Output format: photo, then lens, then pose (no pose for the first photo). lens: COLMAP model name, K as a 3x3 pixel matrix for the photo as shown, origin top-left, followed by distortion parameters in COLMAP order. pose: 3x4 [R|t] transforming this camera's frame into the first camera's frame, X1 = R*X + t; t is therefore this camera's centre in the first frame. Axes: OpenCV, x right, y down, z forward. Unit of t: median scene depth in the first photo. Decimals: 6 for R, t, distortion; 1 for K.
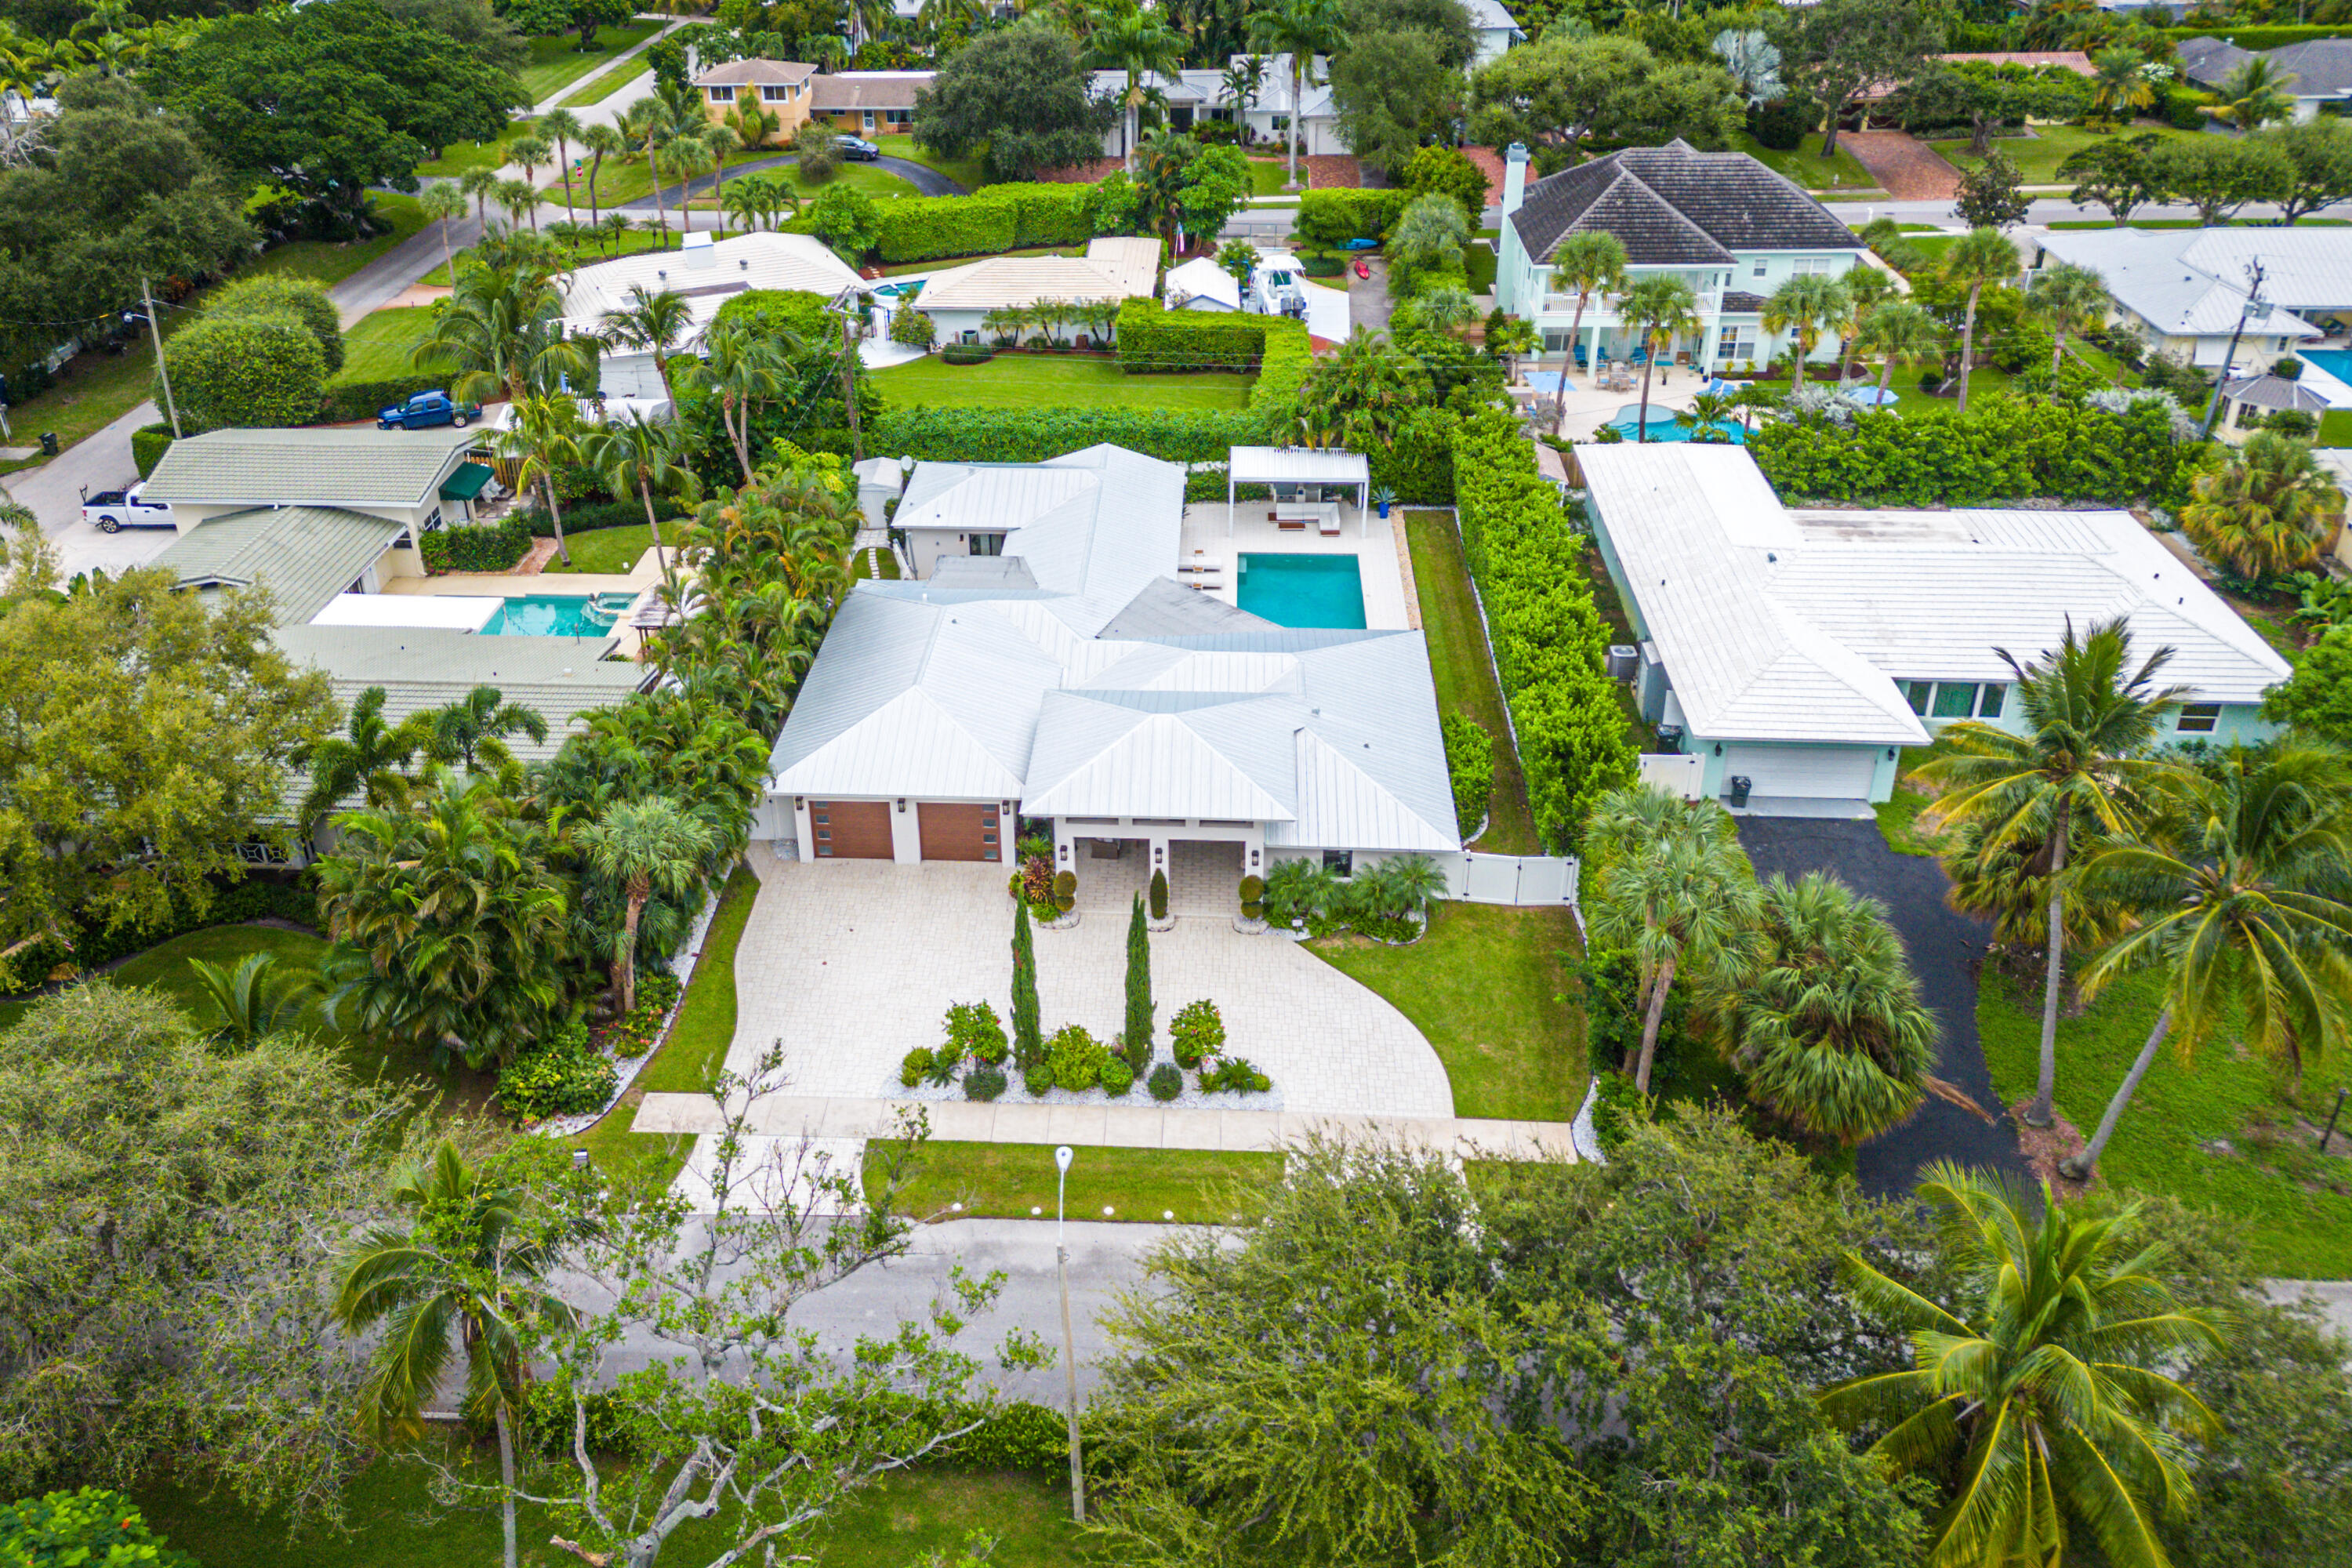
lens RADIAL K [[1756.2, 0, 1132.0], [0, 1756.2, 631.3], [0, 0, 1]] dist [0.088368, -0.114691]
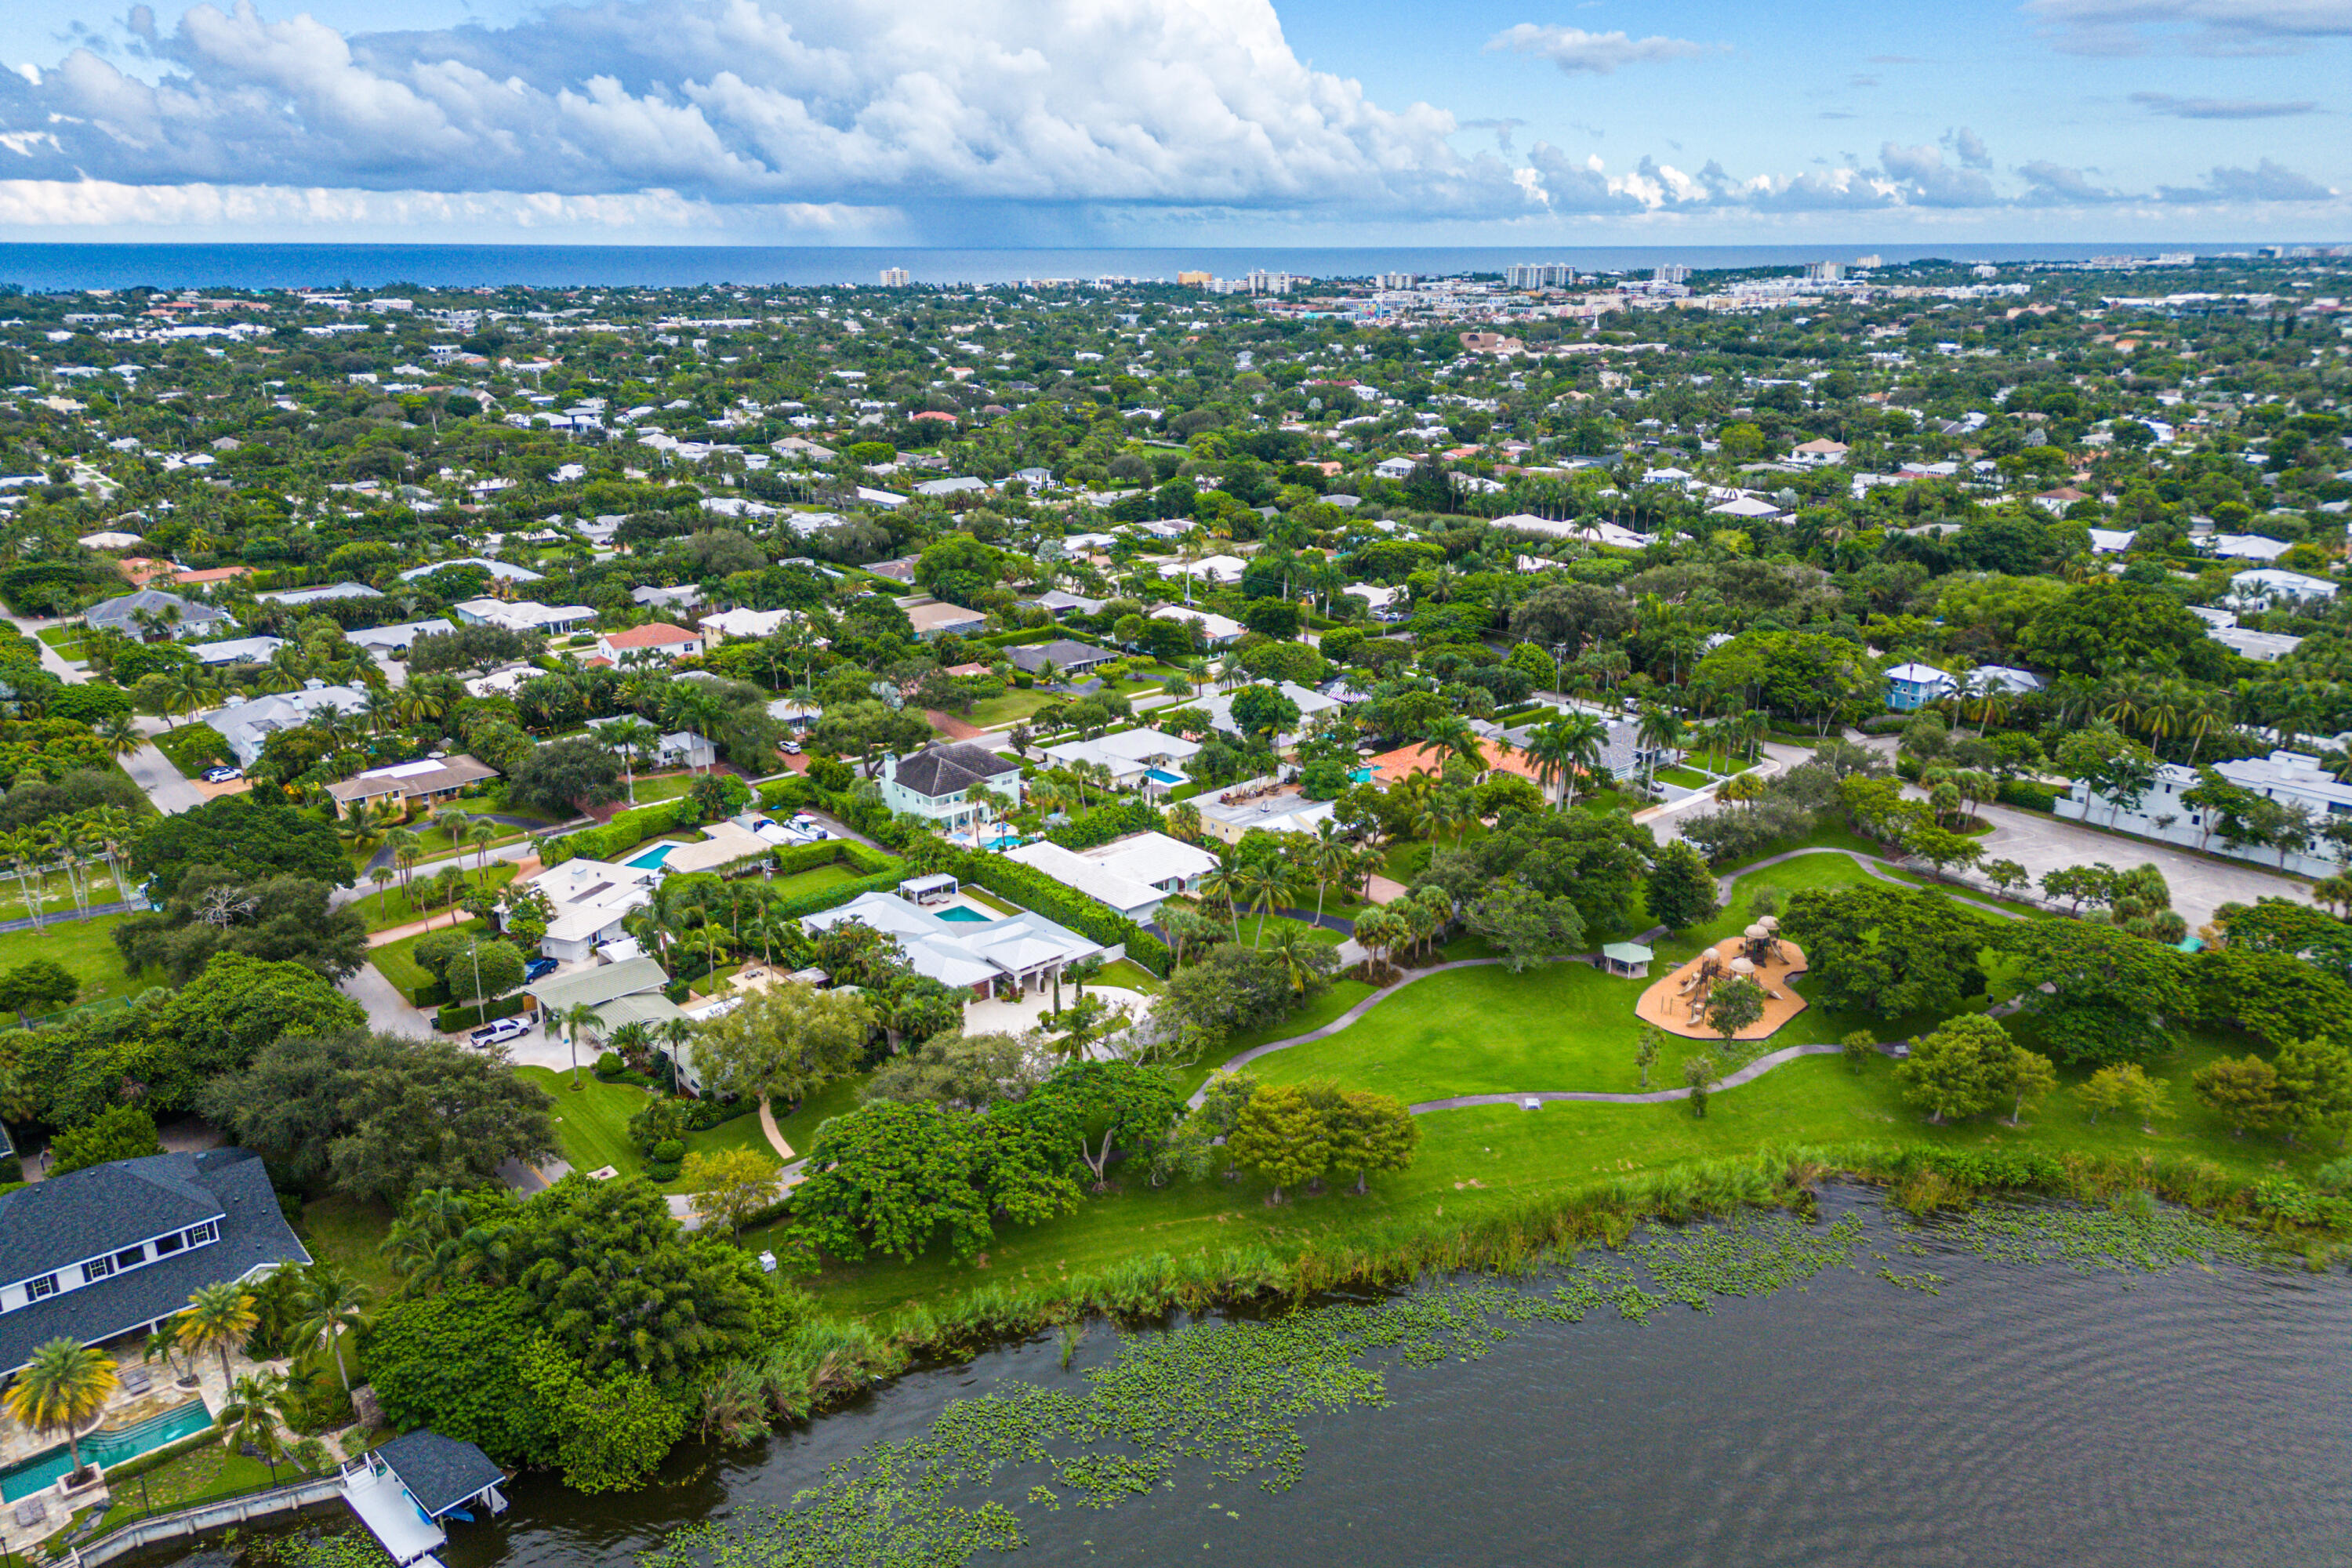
lens RADIAL K [[1657.8, 0, 1186.0], [0, 1657.8, 696.9], [0, 0, 1]] dist [0.082239, -0.086077]
pose [[0.687944, -0.161386, 0.707593, -1.452206], [0.316486, 0.944089, -0.092372, 0.000578], [-0.653123, 0.287490, 0.700557, -1.201636]]
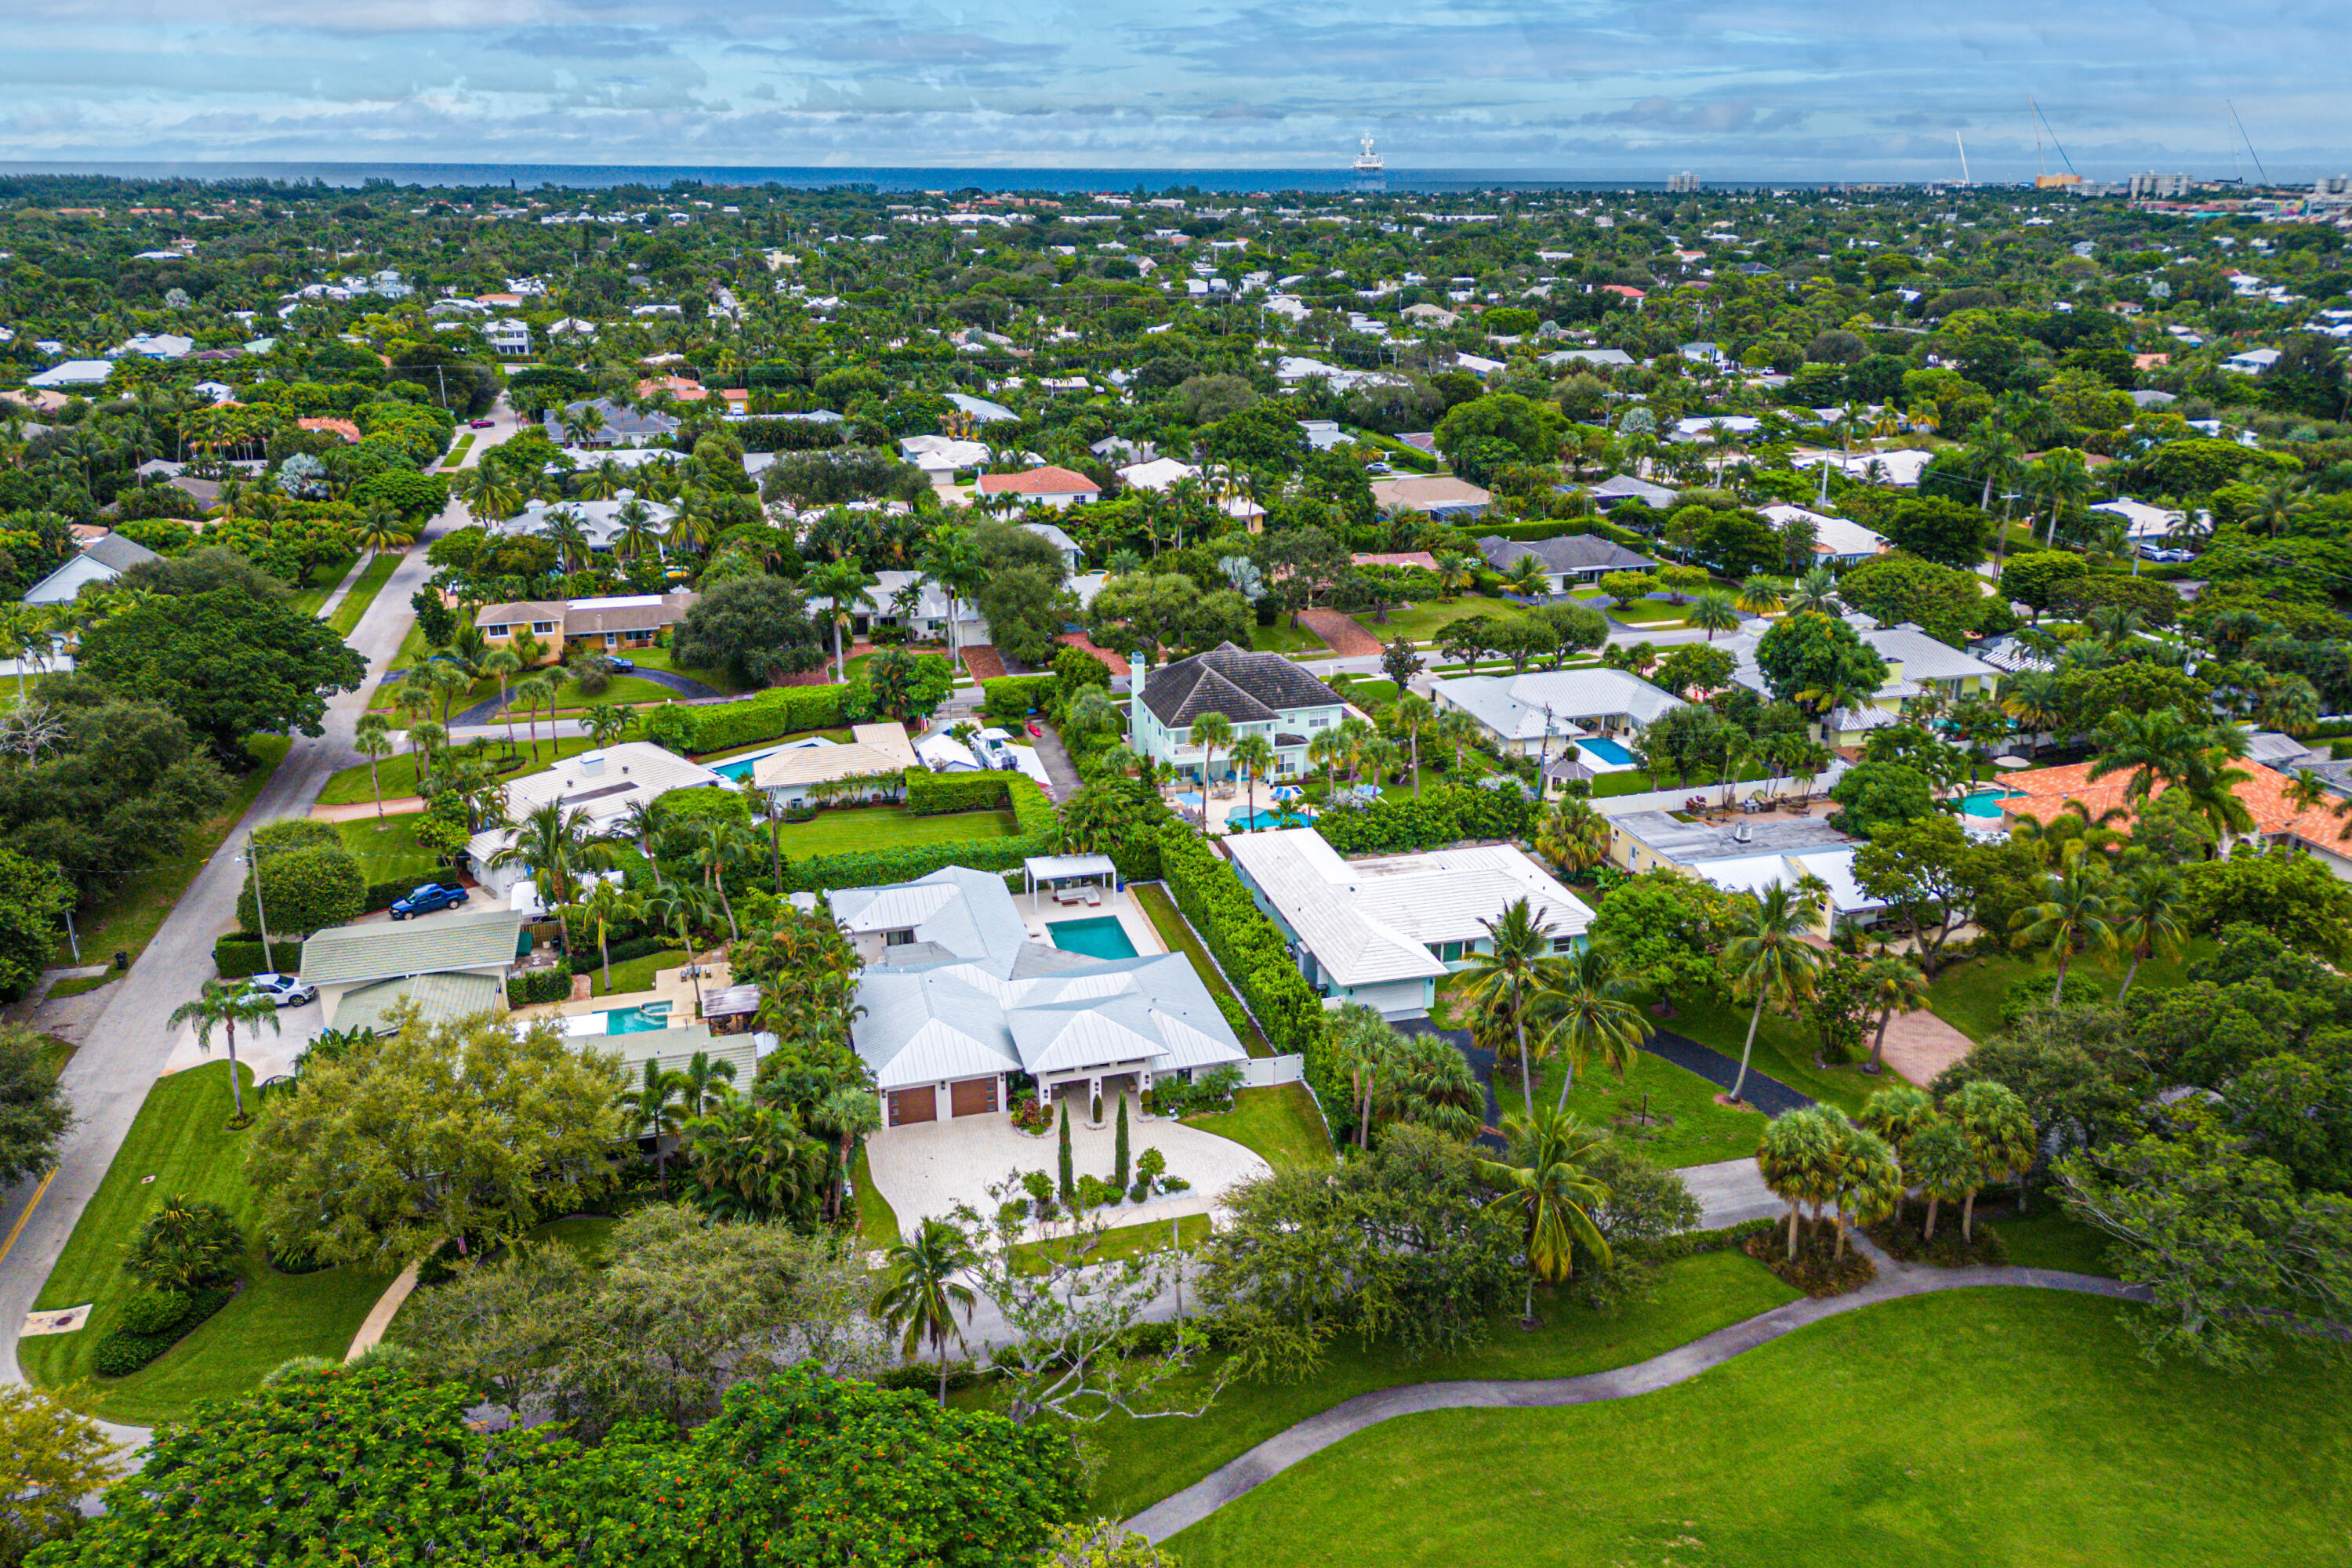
lens RADIAL K [[1657.8, 0, 1186.0], [0, 1657.8, 696.9], [0, 0, 1]] dist [0.082239, -0.086077]
pose [[0.940300, -0.077430, 0.331421, -0.307128], [0.136514, 0.977816, -0.158868, 0.012300], [-0.311768, 0.194627, 0.930011, -0.511295]]
